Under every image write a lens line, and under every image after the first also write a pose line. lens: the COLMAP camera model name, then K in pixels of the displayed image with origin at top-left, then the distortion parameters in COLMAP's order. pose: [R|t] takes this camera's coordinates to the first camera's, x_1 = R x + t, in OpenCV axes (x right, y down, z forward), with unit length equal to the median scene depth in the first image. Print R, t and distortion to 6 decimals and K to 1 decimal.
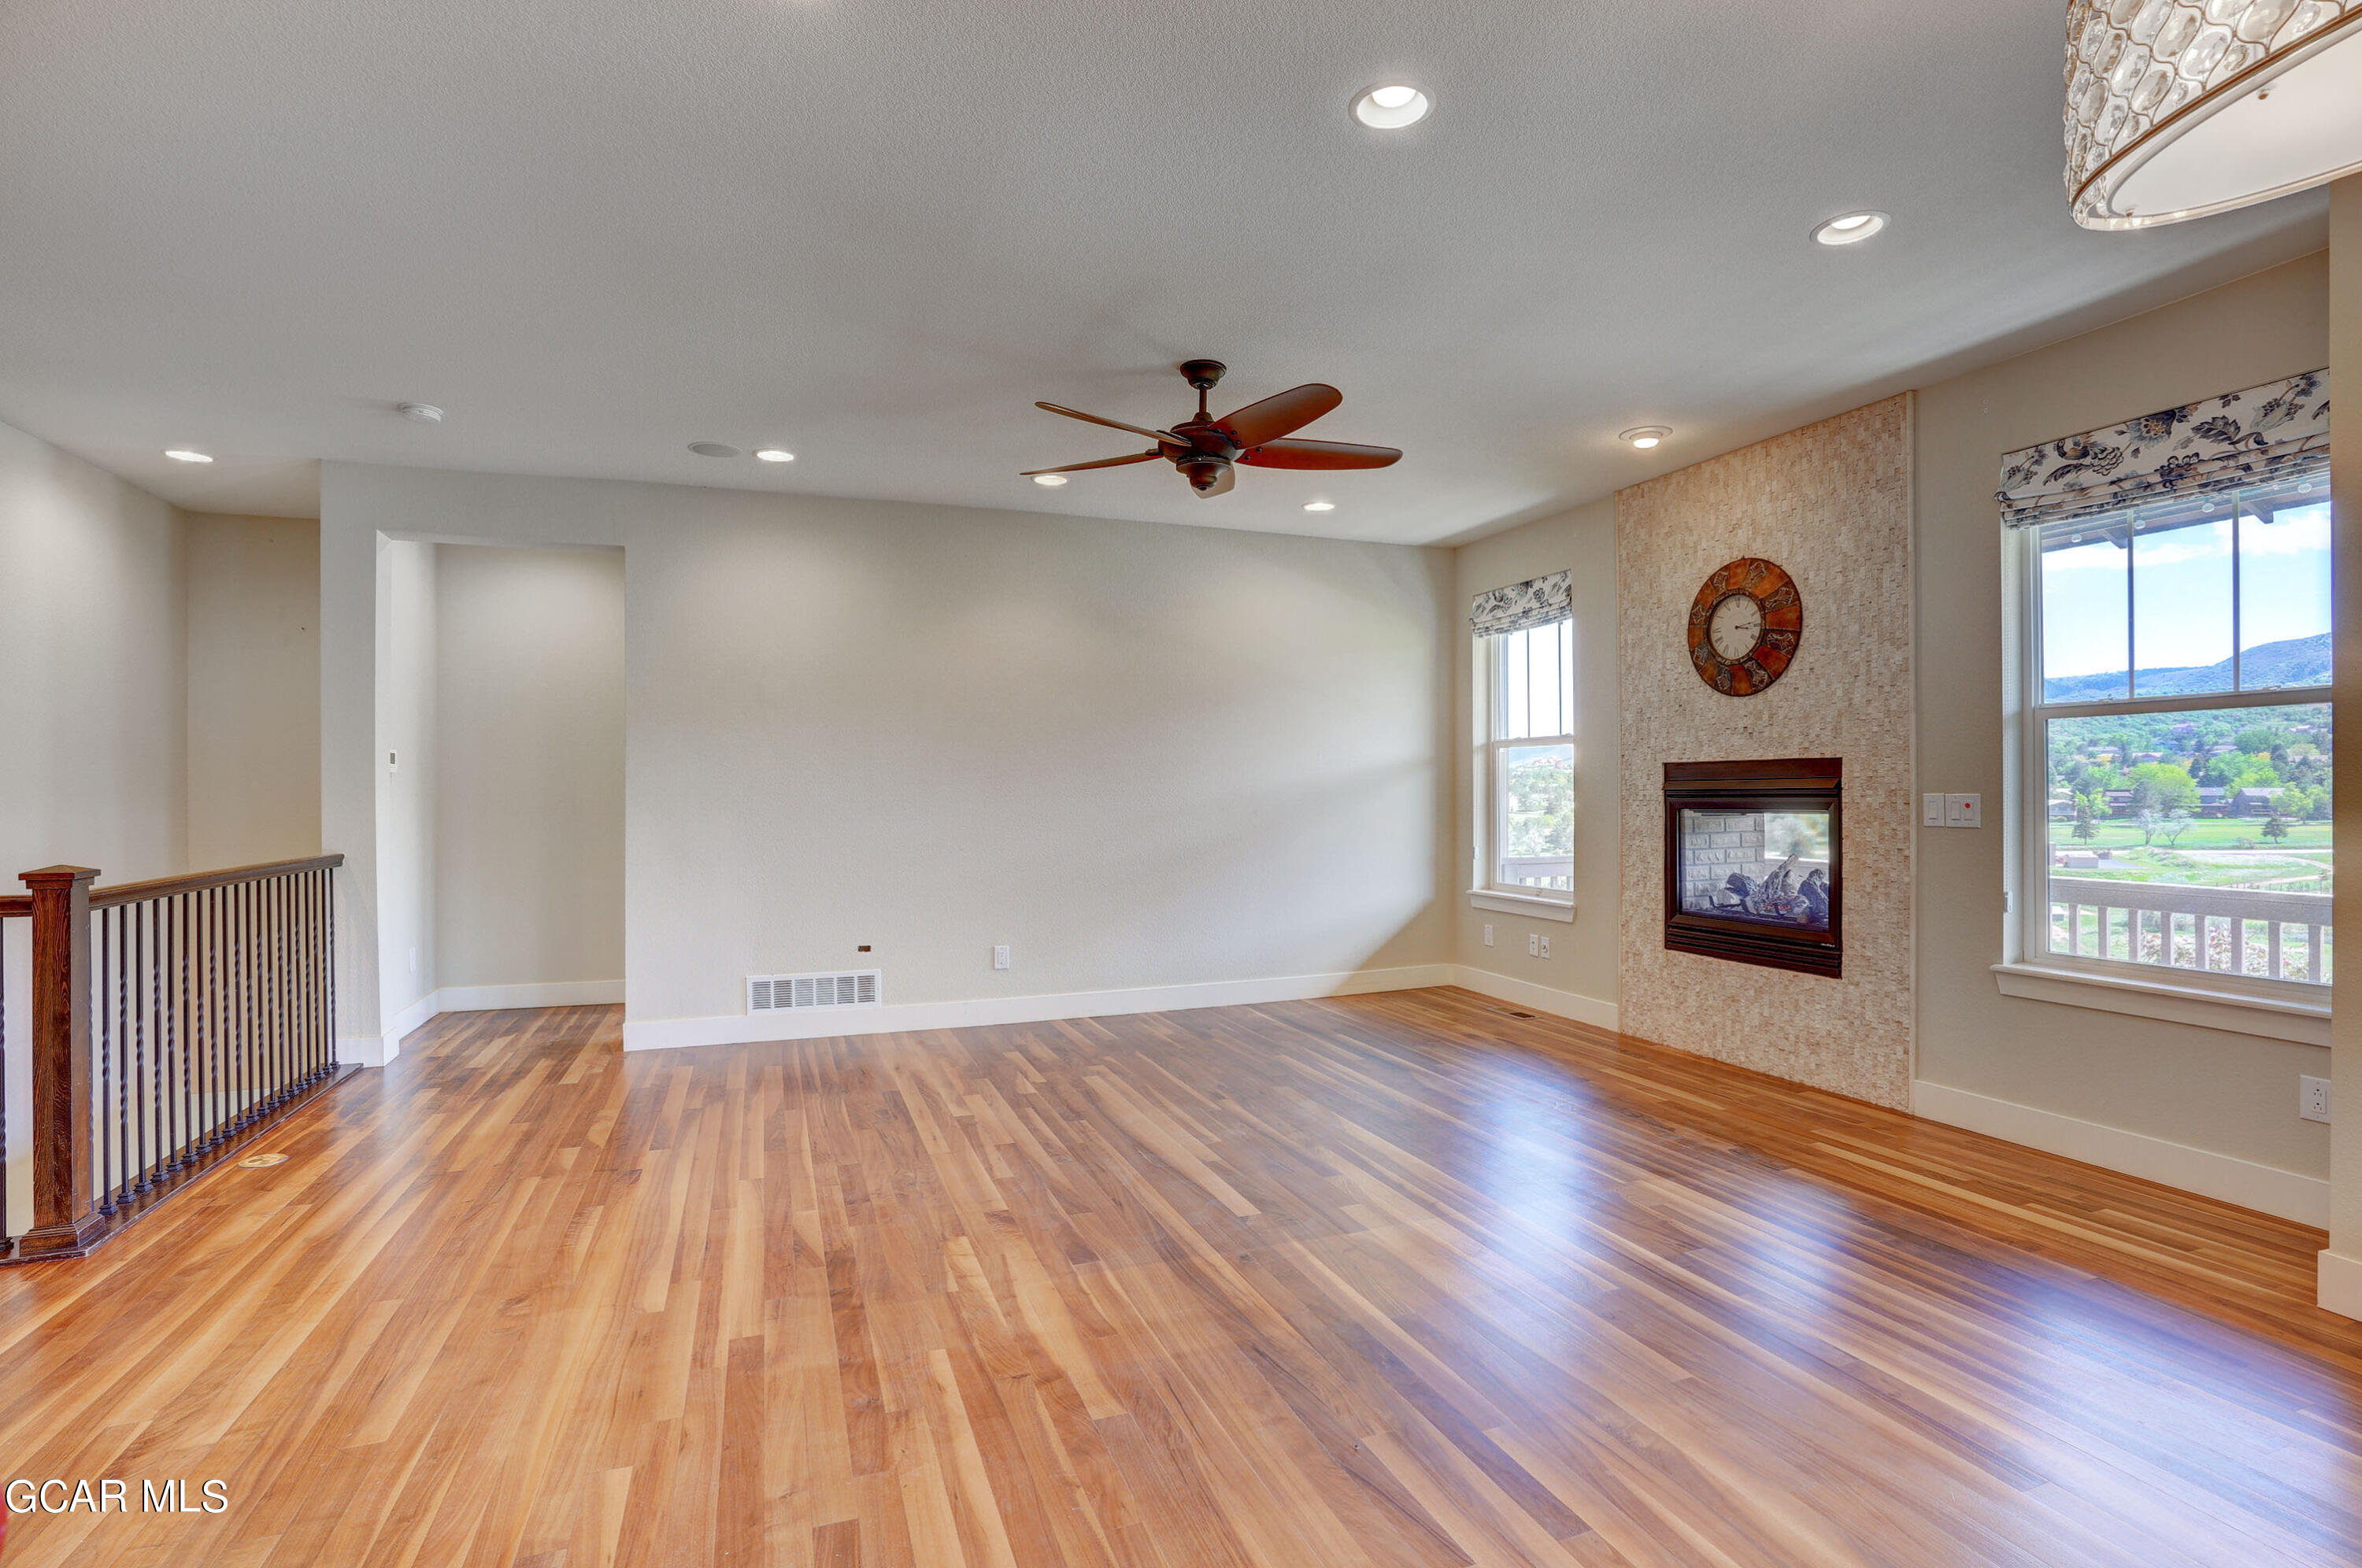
lens RADIAL K [[1096.7, 0, 1176.6], [0, 1096.7, 794.5], [0, 0, 1]] dist [-0.066248, 0.023663]
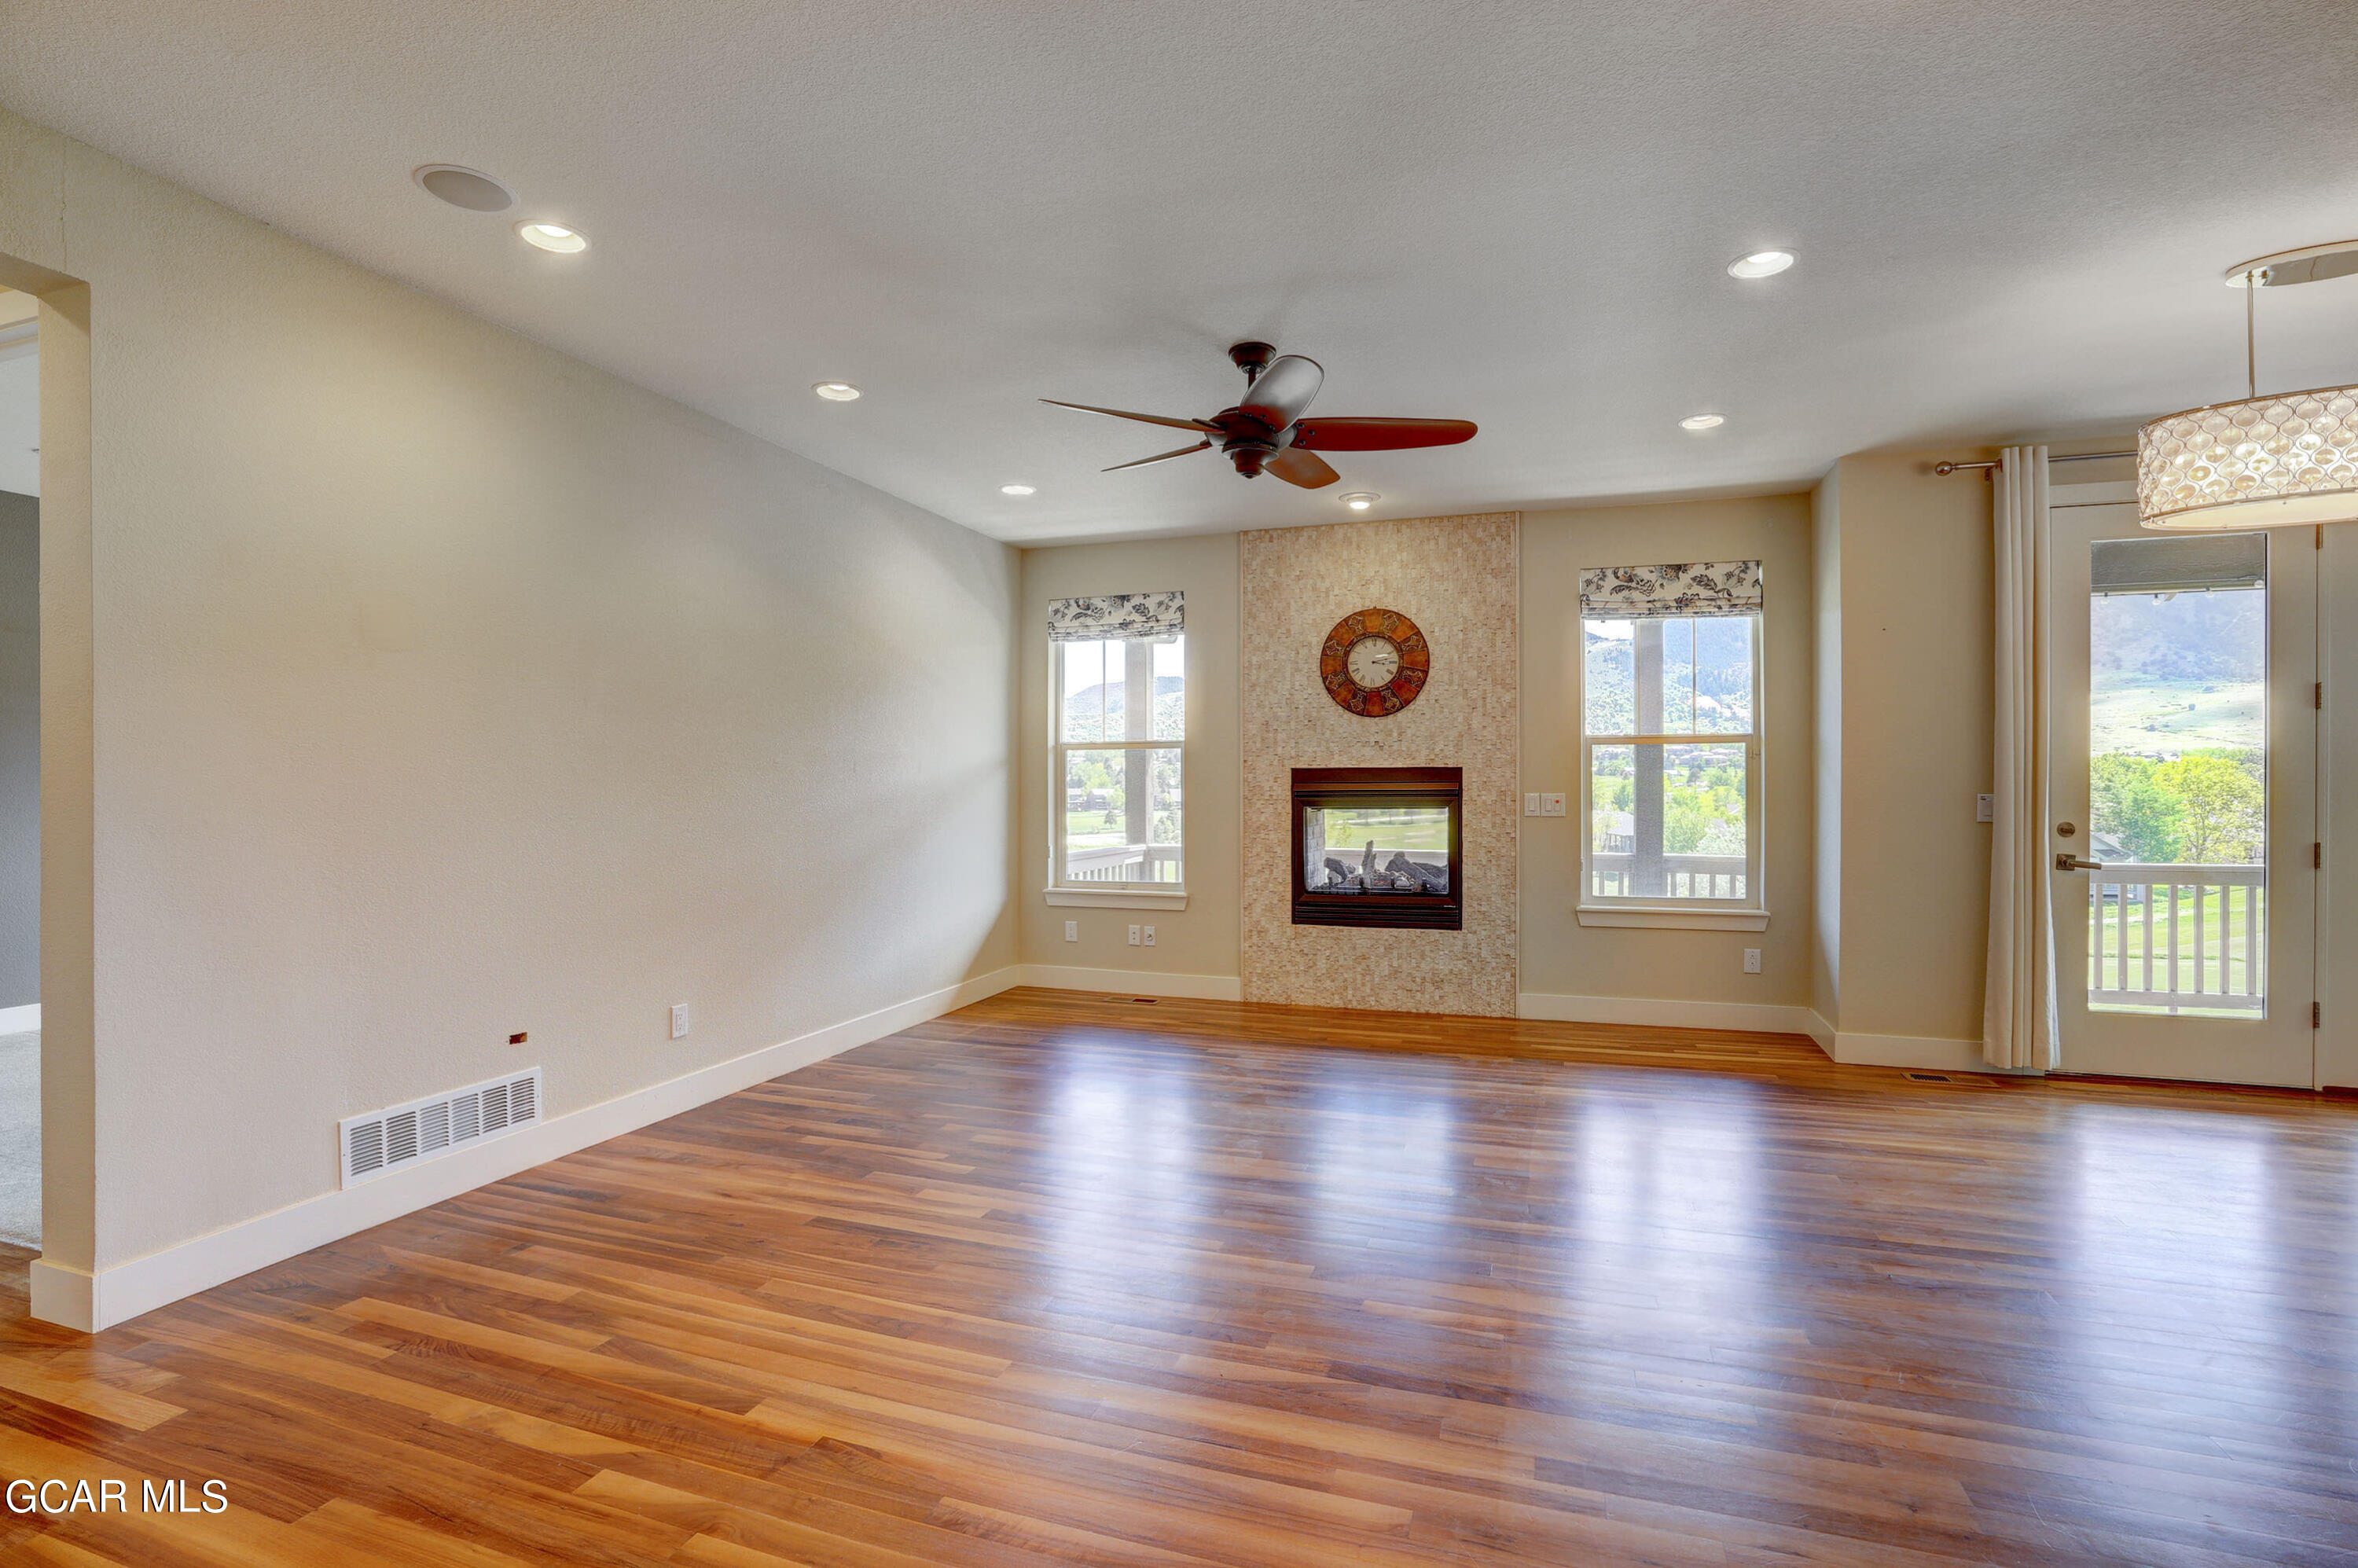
lens RADIAL K [[1095.0, 0, 1175.2], [0, 1095.0, 795.3], [0, 0, 1]] dist [-0.066248, 0.023663]
pose [[0.639153, -0.002419, 0.769076, -0.625477], [0.001749, 0.999997, 0.001692, -0.001641], [-0.769078, 0.000263, 0.639155, 0.365322]]
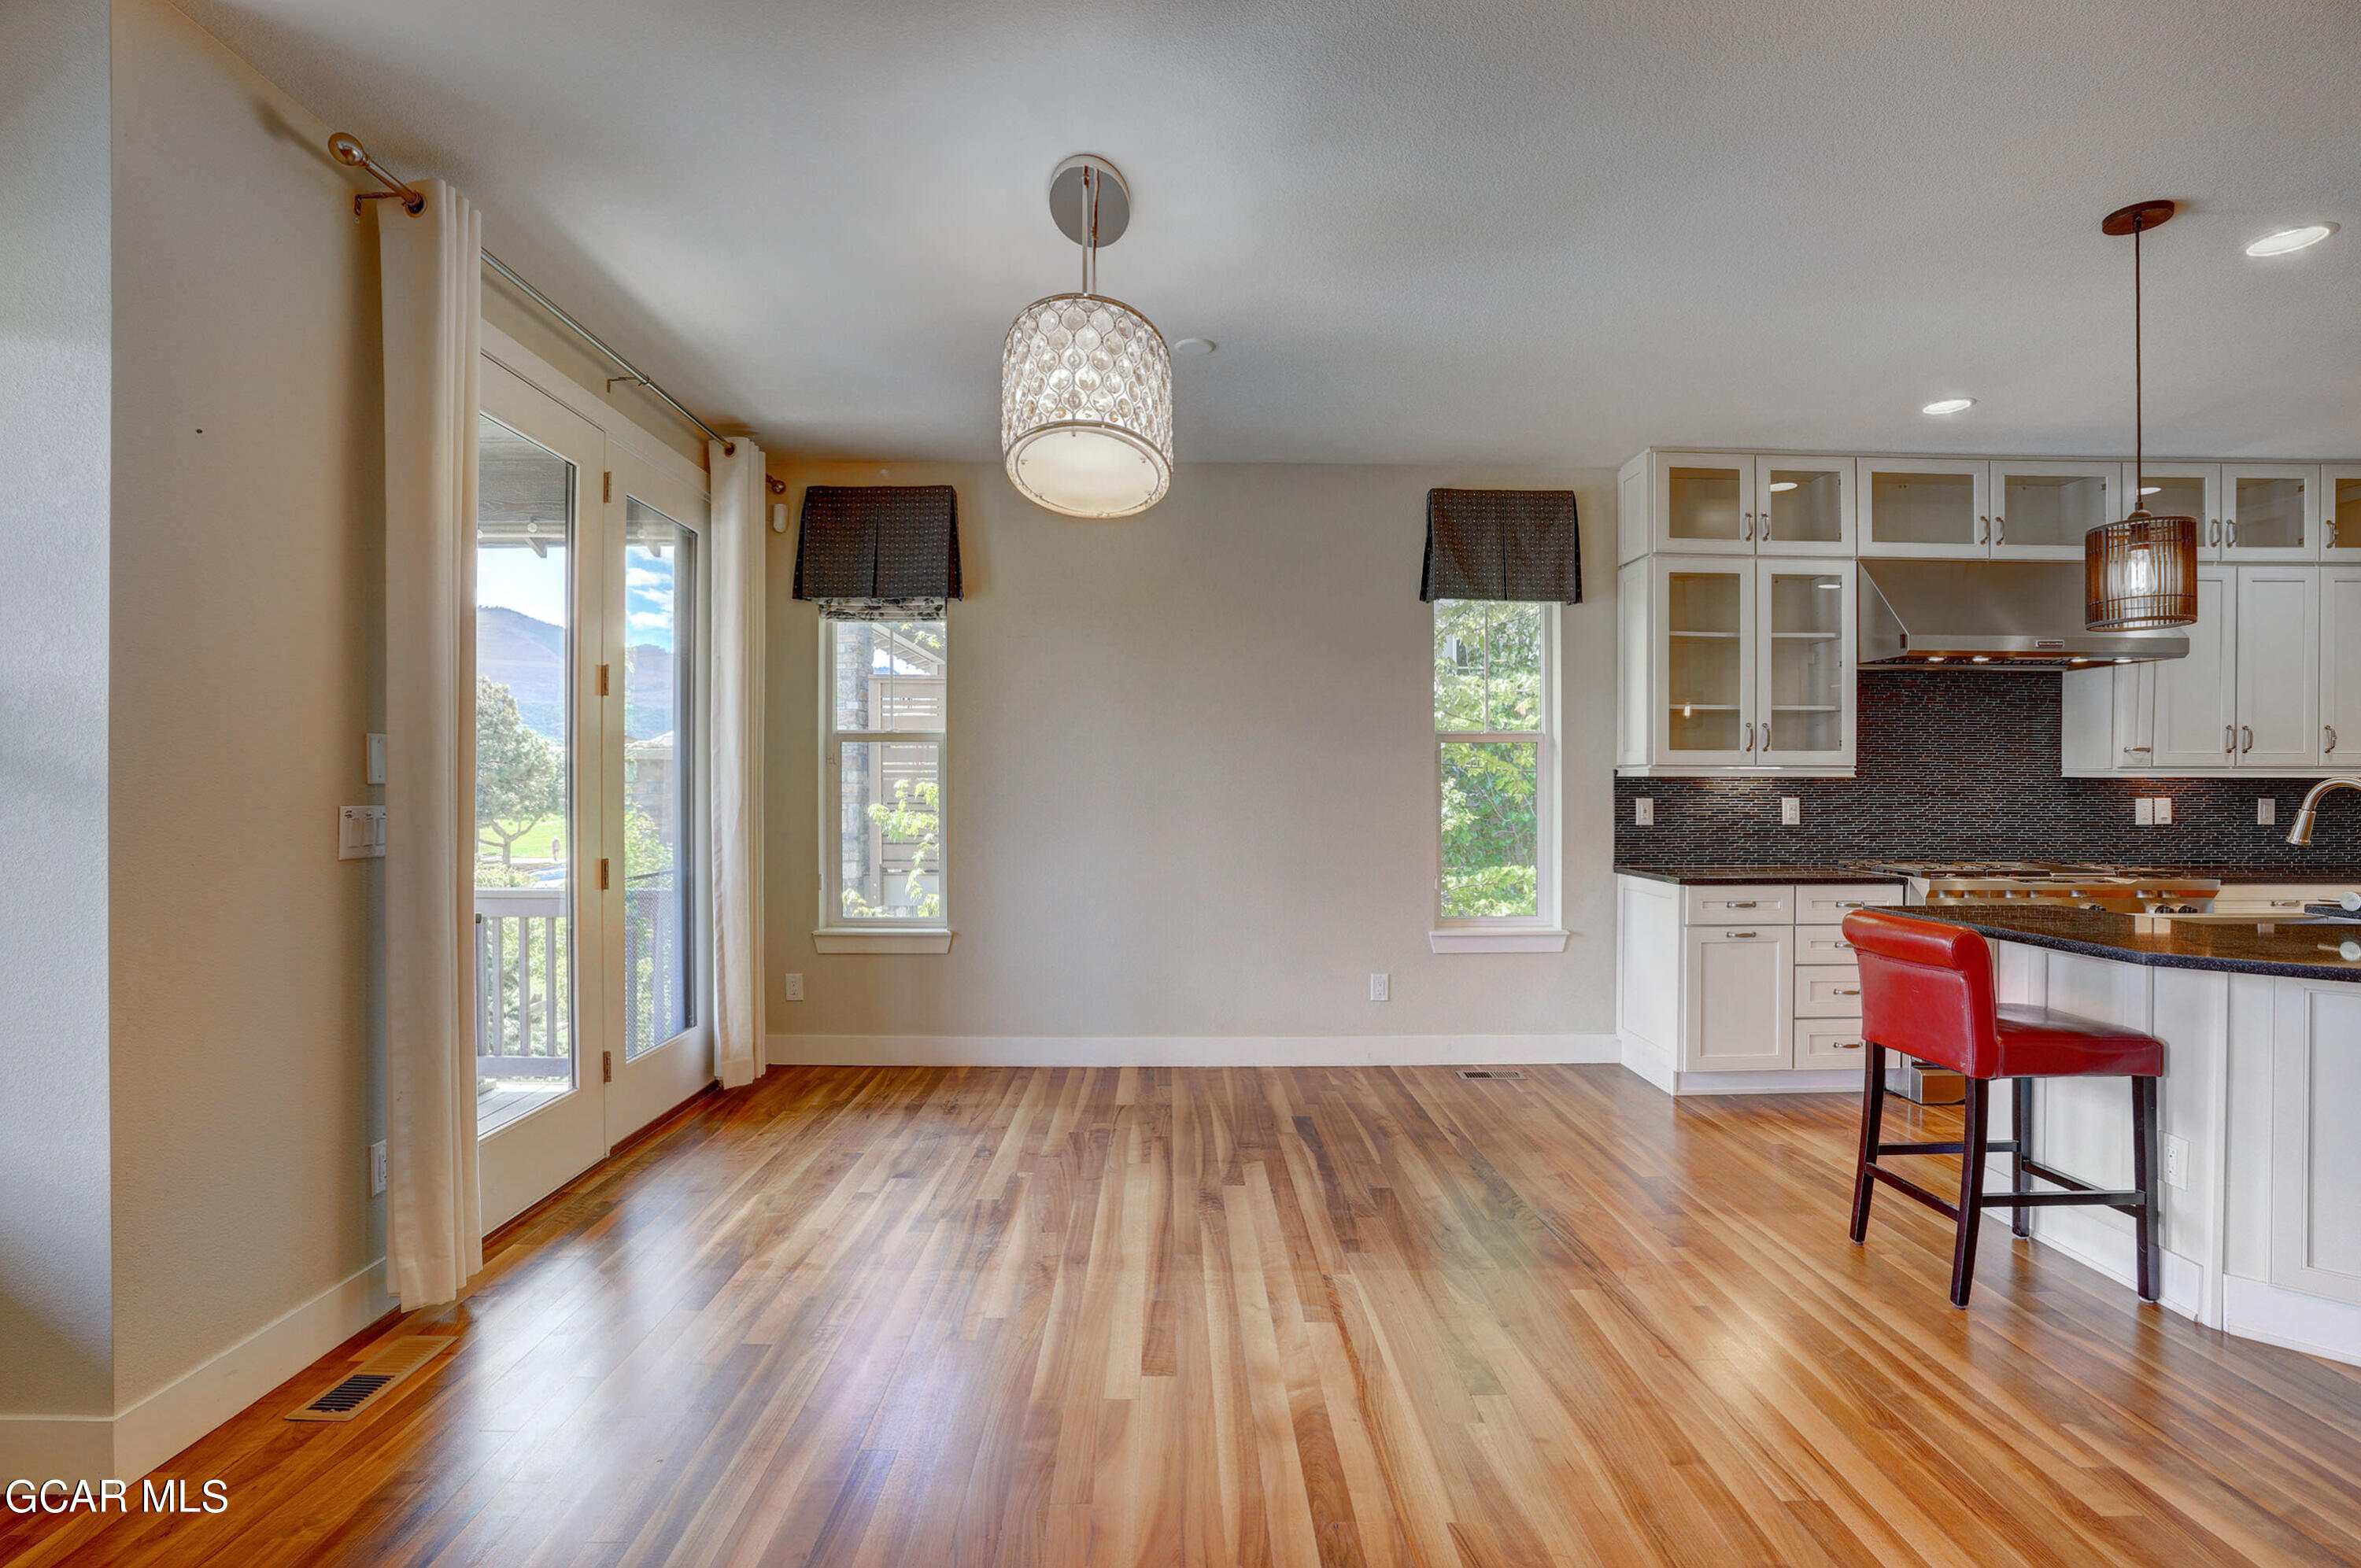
lens RADIAL K [[1096.2, 0, 1172.5], [0, 1096.2, 790.6], [0, 0, 1]] dist [-0.066248, 0.023663]
pose [[-0.938198, 0.001236, 0.346098, 0.061170], [0.003893, 0.999968, 0.006980, -0.009713], [-0.346078, 0.007896, -0.938172, 0.768123]]
